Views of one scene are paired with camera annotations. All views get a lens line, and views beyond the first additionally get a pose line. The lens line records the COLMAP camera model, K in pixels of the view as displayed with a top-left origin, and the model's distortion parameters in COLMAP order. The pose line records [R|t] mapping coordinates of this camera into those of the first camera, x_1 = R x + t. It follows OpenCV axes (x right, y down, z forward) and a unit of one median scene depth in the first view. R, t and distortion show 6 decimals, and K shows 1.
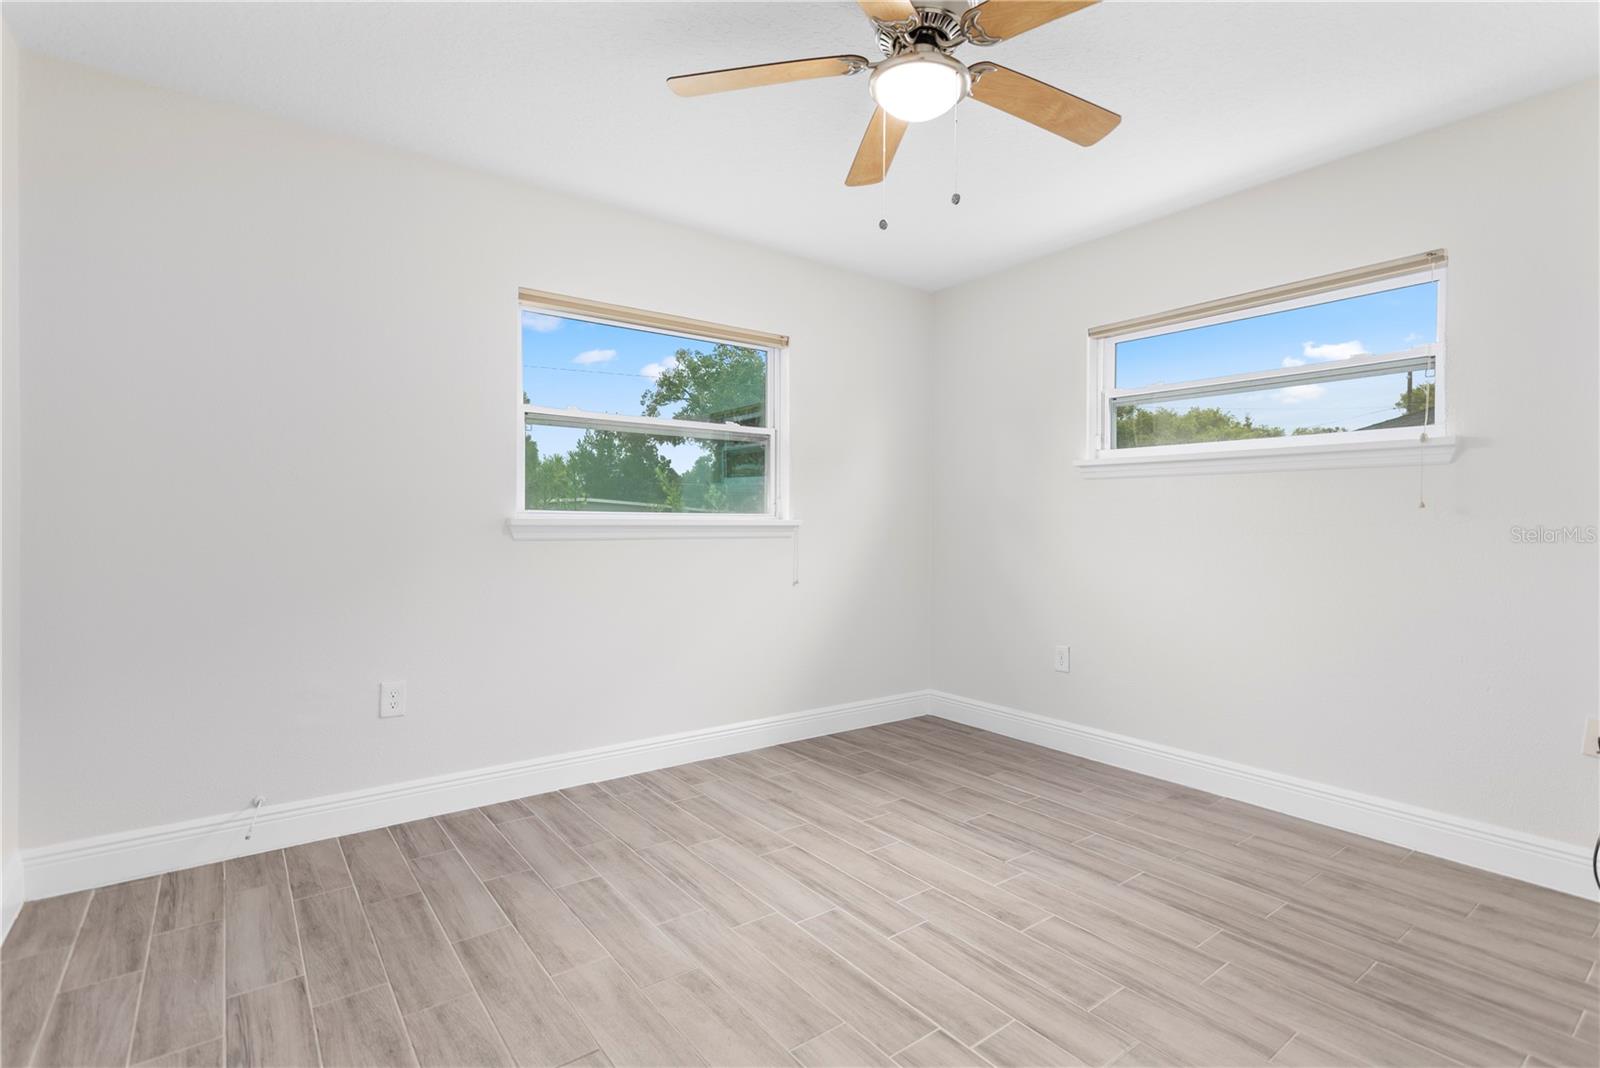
lens RADIAL K [[767.4, 0, 801.5], [0, 767.4, 535.5], [0, 0, 1]] dist [0.001343, 0.001163]
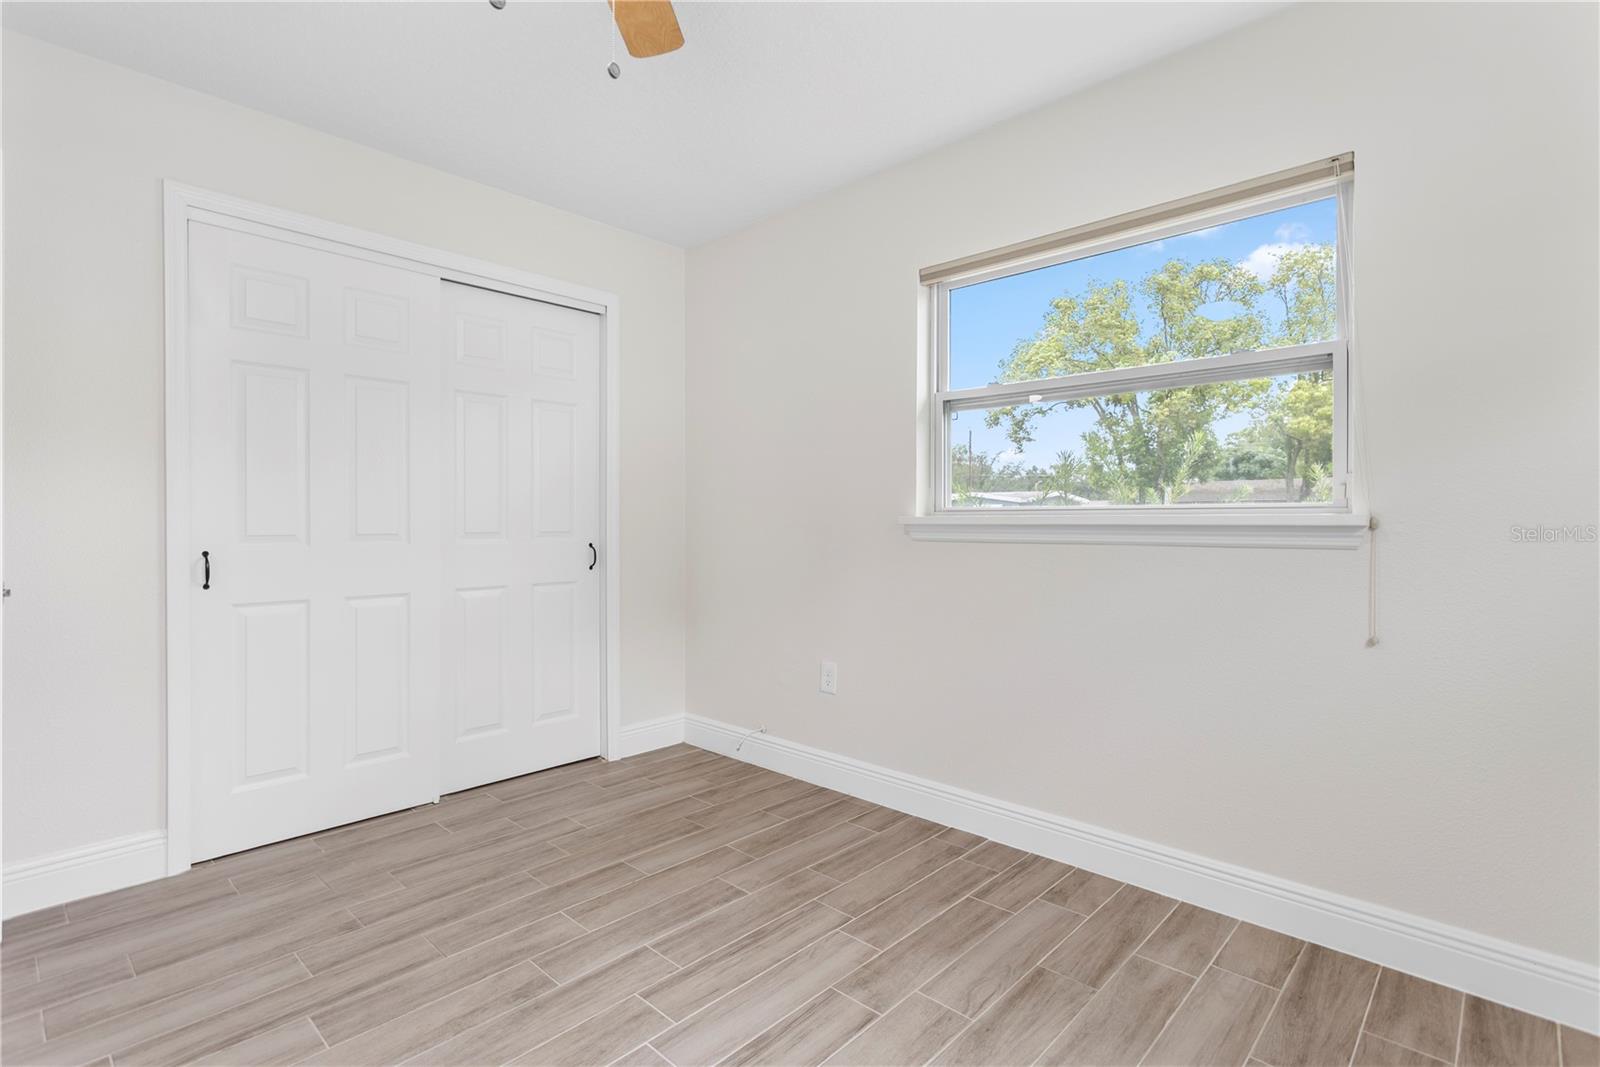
lens RADIAL K [[767.4, 0, 800.8], [0, 767.4, 523.3], [0, 0, 1]] dist [0.001343, 0.001163]
pose [[0.169170, -0.001185, -0.985586, 0.607707], [-0.017516, 0.999838, -0.004208, -0.009895], [0.985431, 0.017975, 0.169122, 0.794559]]
